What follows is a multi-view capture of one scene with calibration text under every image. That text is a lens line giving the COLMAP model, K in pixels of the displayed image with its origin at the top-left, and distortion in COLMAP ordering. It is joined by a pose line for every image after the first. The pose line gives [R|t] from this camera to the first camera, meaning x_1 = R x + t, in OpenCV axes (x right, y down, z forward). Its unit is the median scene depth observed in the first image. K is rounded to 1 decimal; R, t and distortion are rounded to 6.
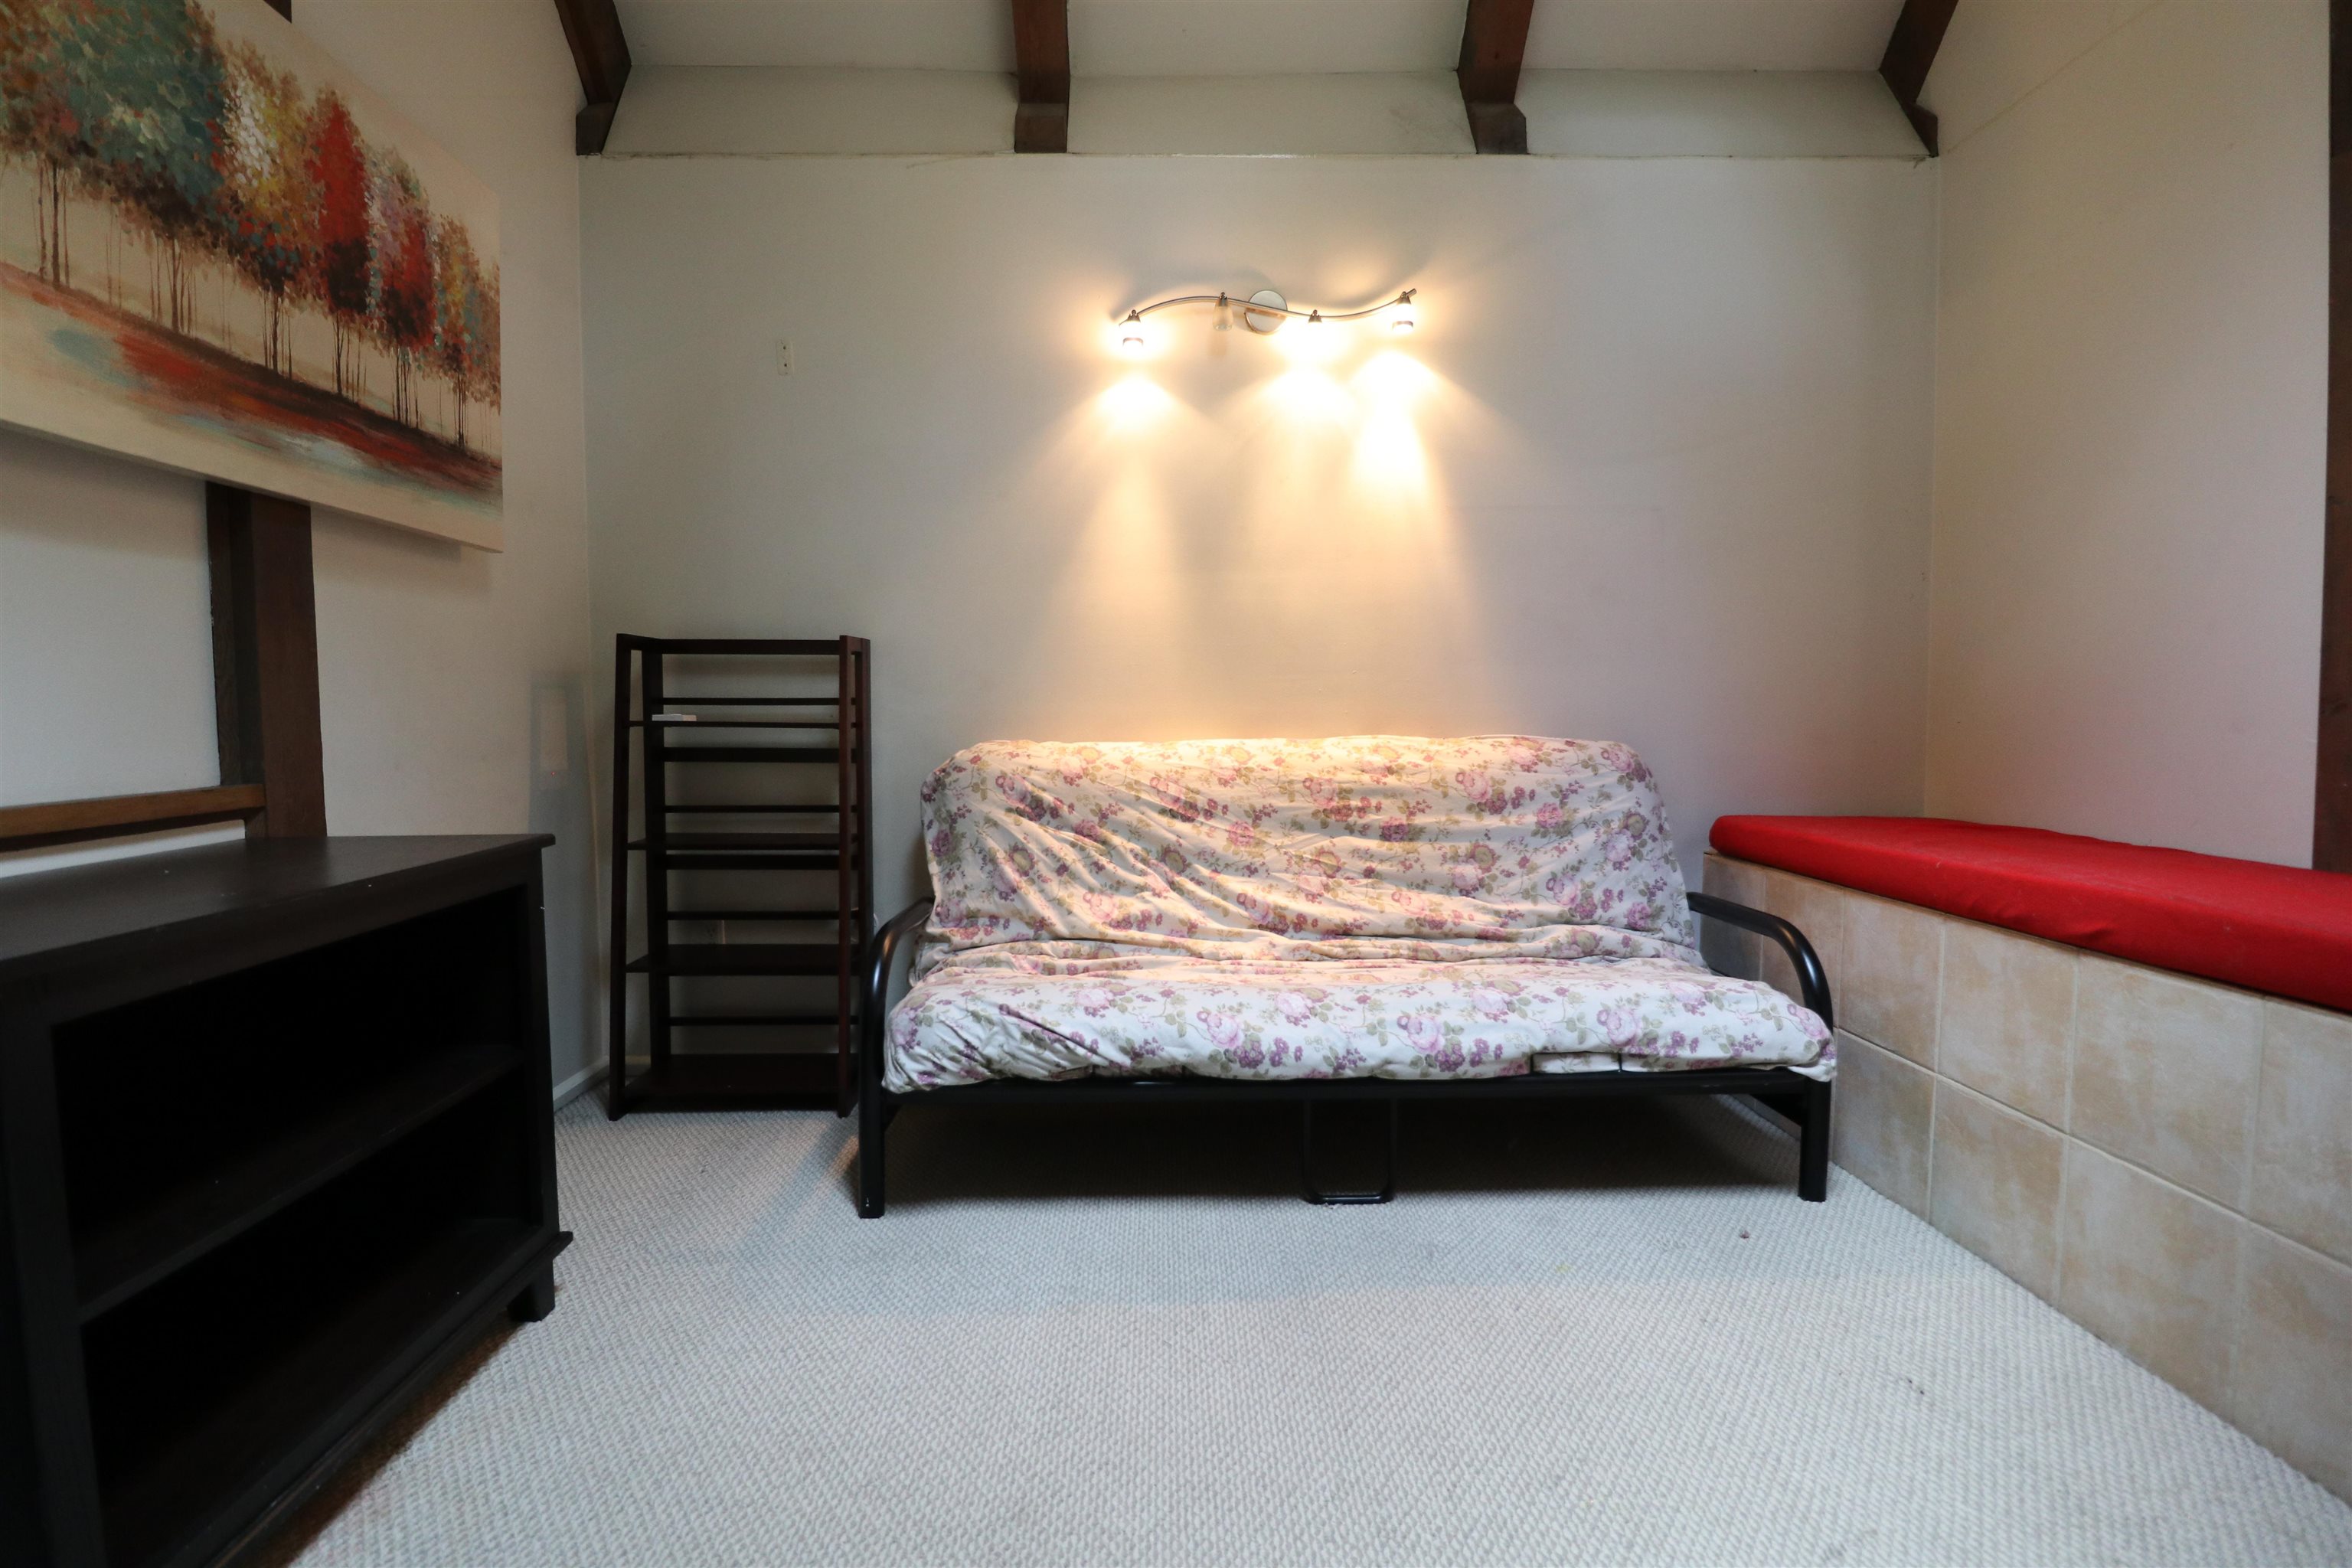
lens RADIAL K [[1094.2, 0, 1169.7], [0, 1094.2, 767.0], [0, 0, 1]] dist [-0.000796, -0.009330]
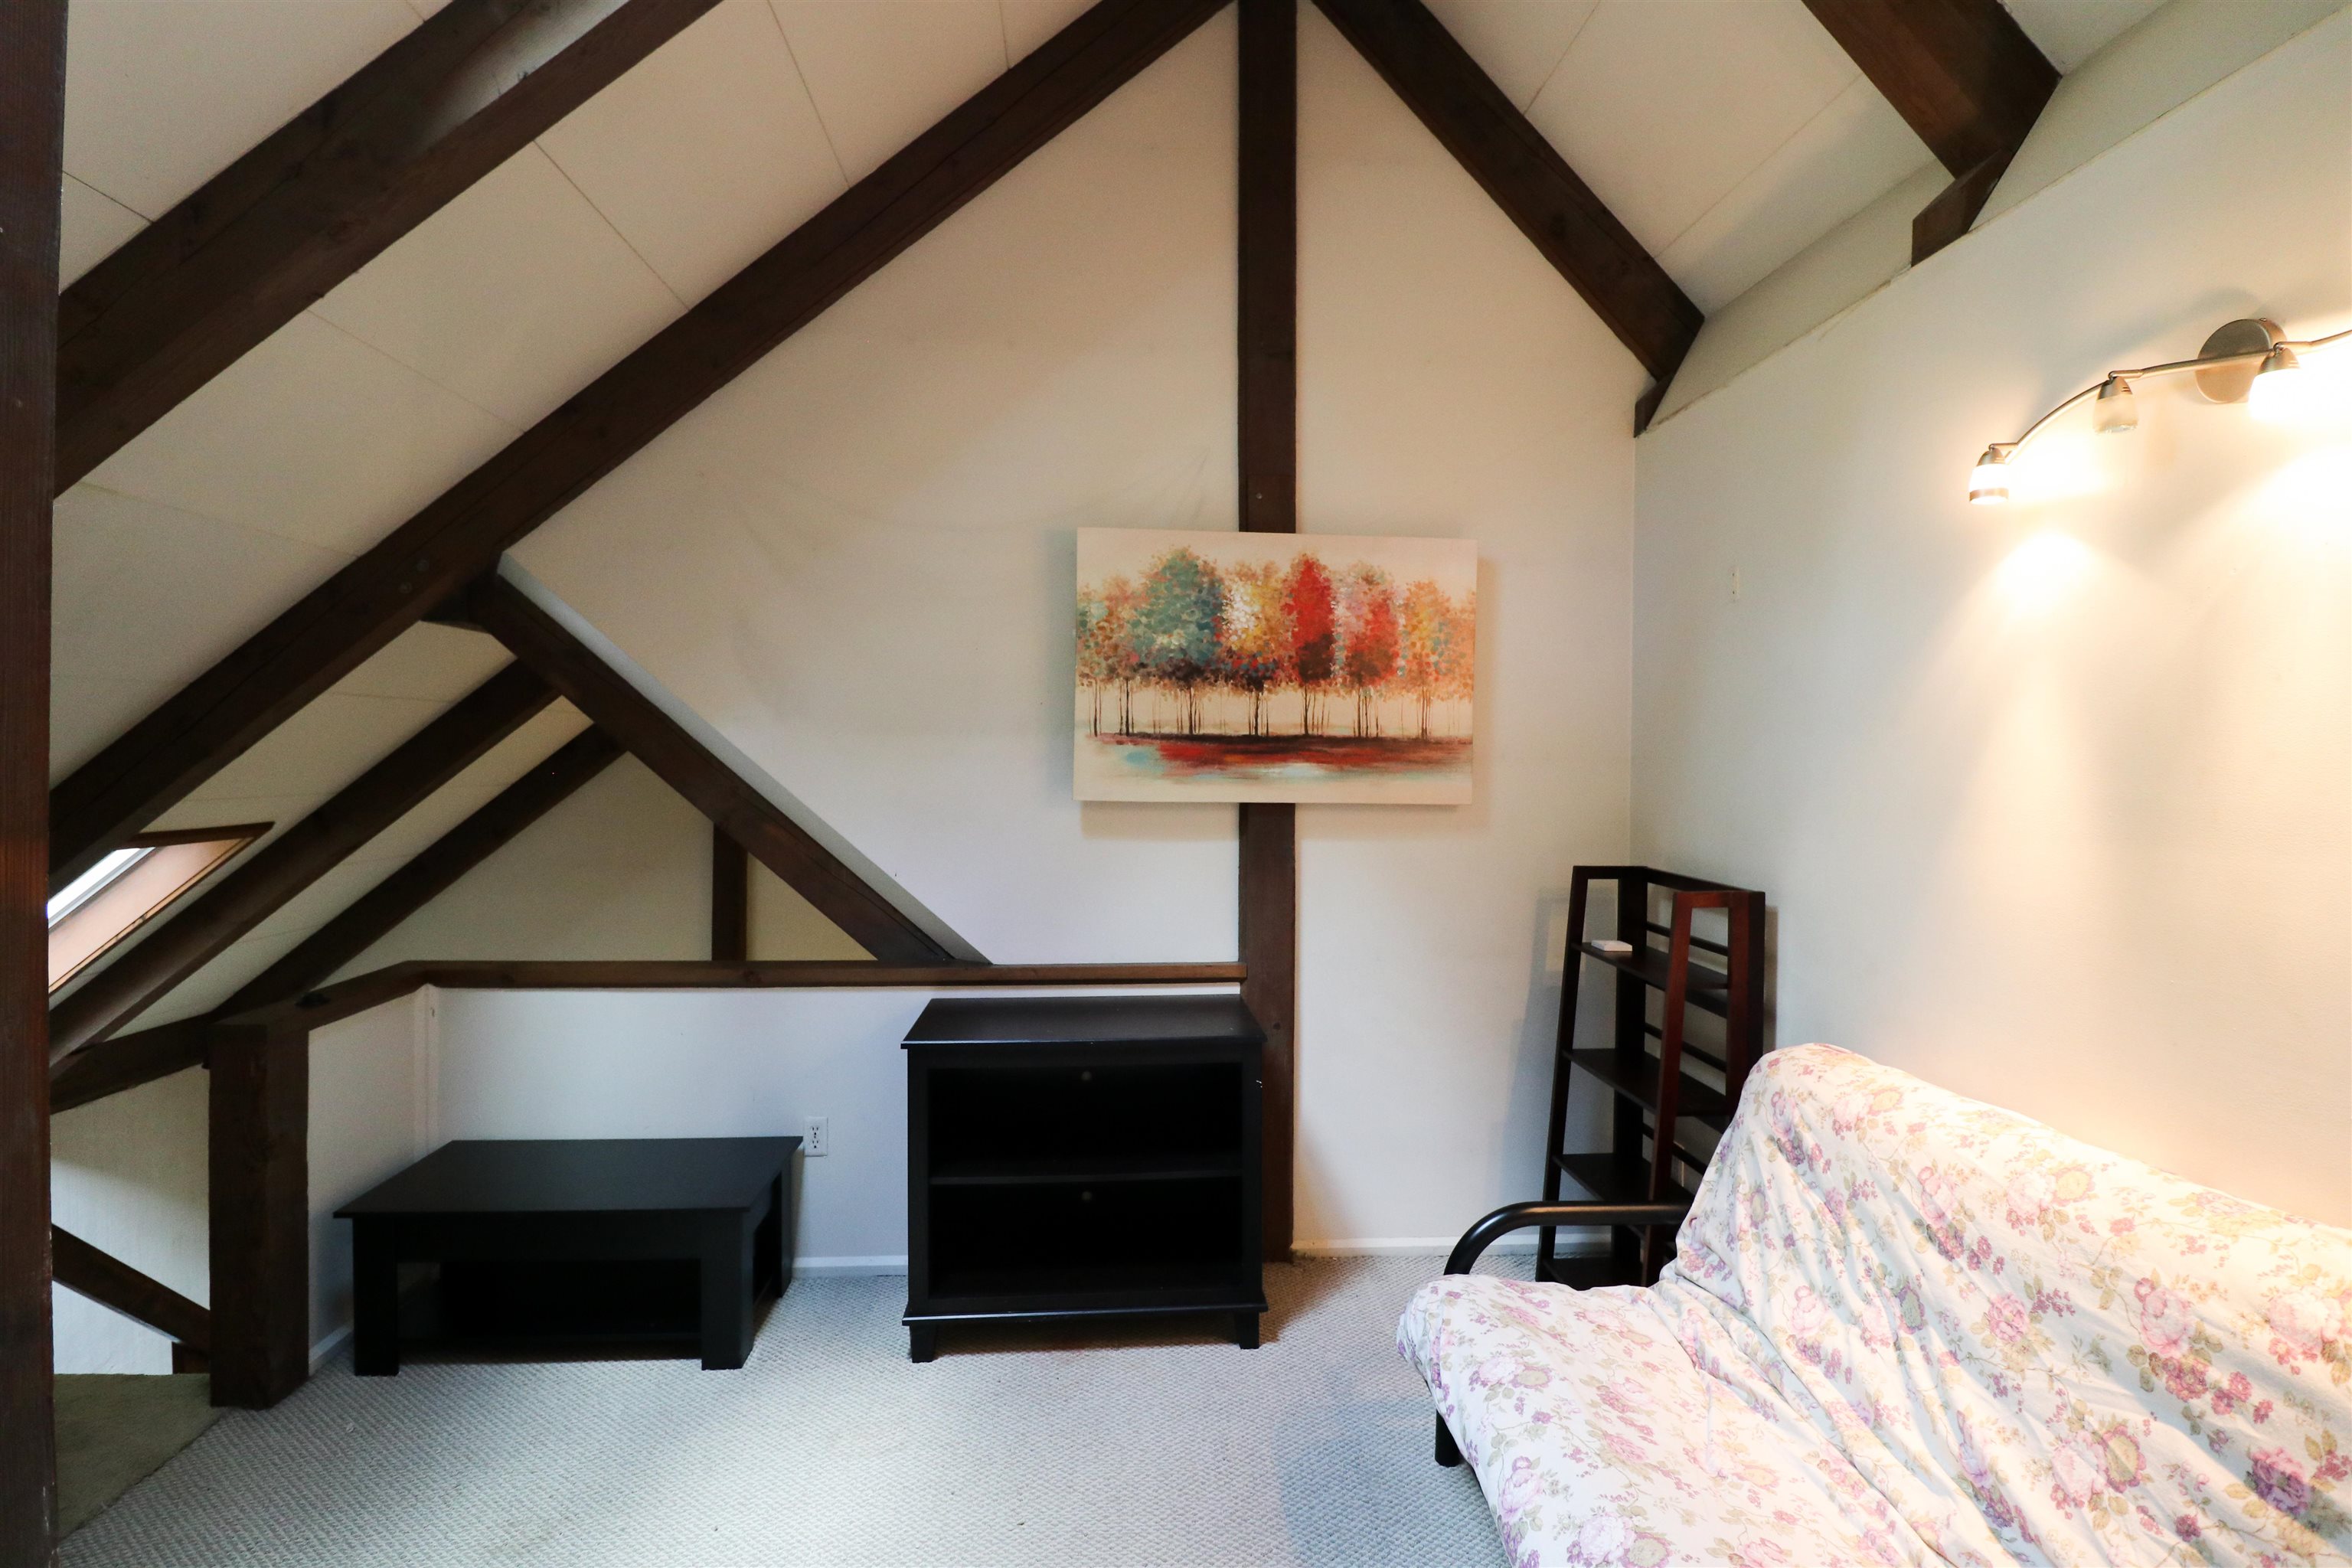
lens RADIAL K [[1094.2, 0, 1161.5], [0, 1094.2, 756.6], [0, 0, 1]] dist [-0.000796, -0.009330]
pose [[0.037764, 0.006288, -0.999267, 0.635403], [-0.056807, 0.998377, 0.004136, -0.218307], [0.997671, 0.056609, 0.038060, 0.520089]]
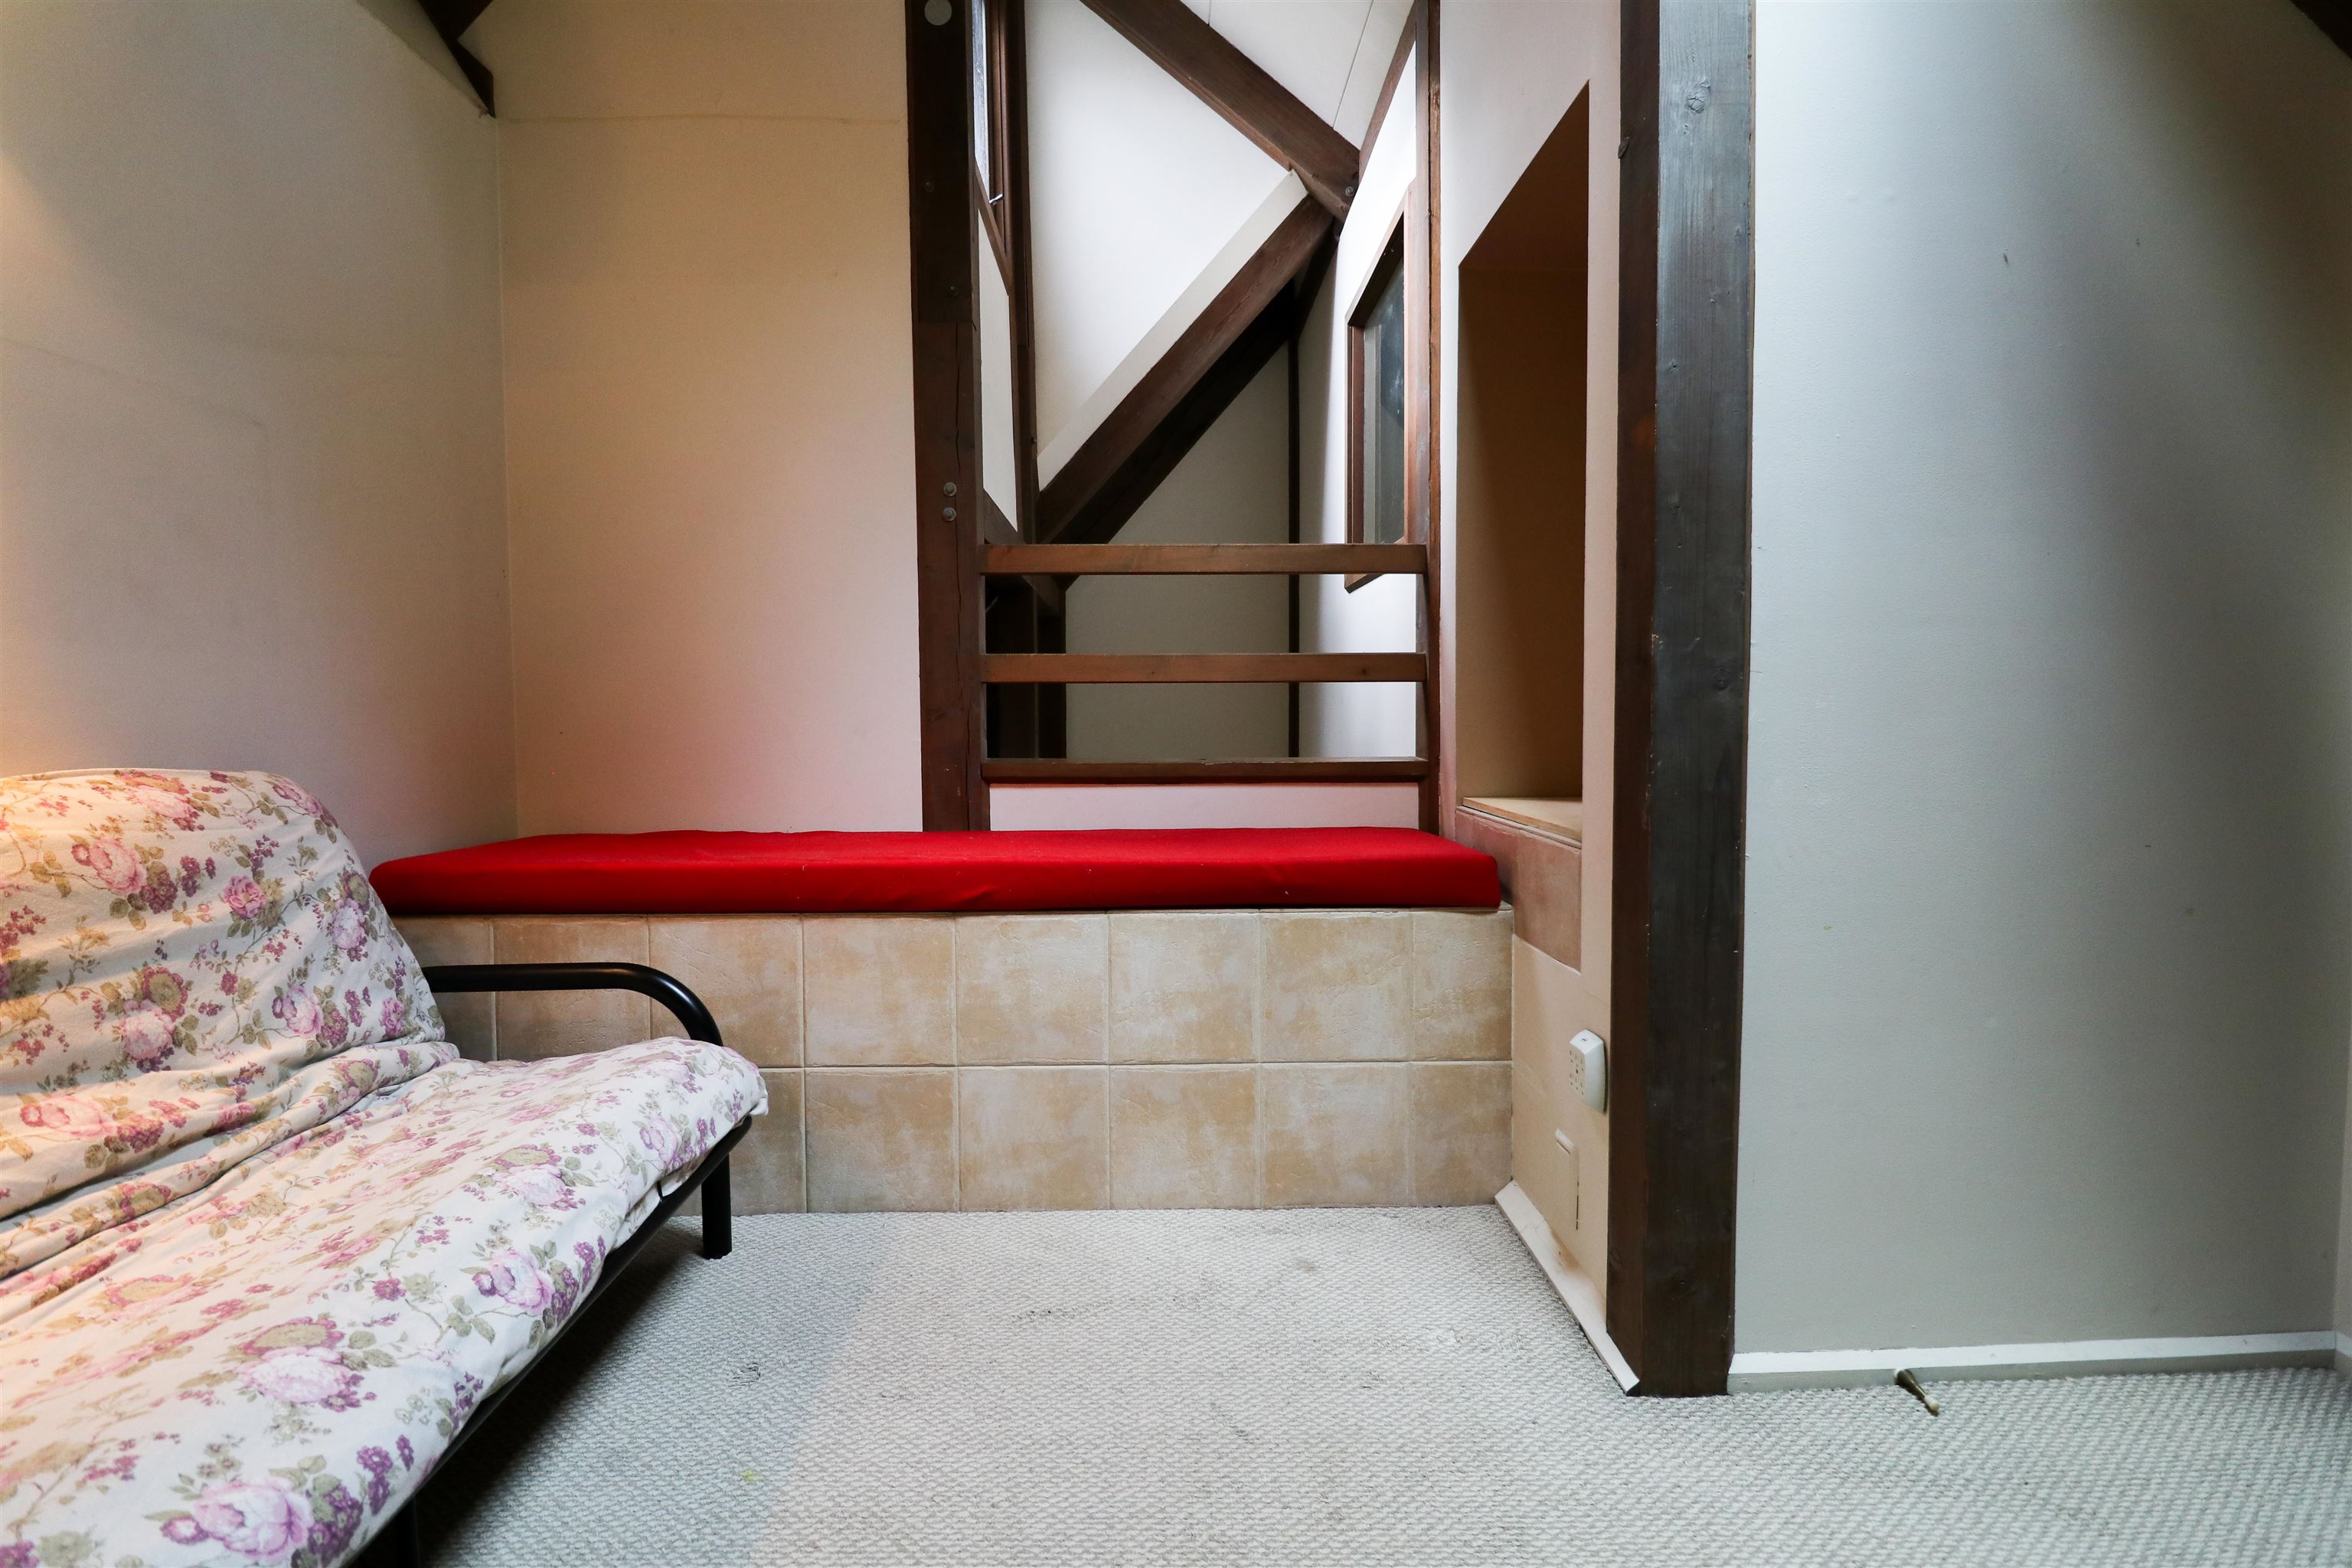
lens RADIAL K [[1094.2, 0, 1177.0], [0, 1094.2, 760.9], [0, 0, 1]] dist [-0.000796, -0.009330]
pose [[-0.004246, -0.043327, 0.999052, -0.257254], [0.056097, 0.997477, 0.043497, -0.028653], [-0.998416, 0.056228, -0.001804, 0.493555]]
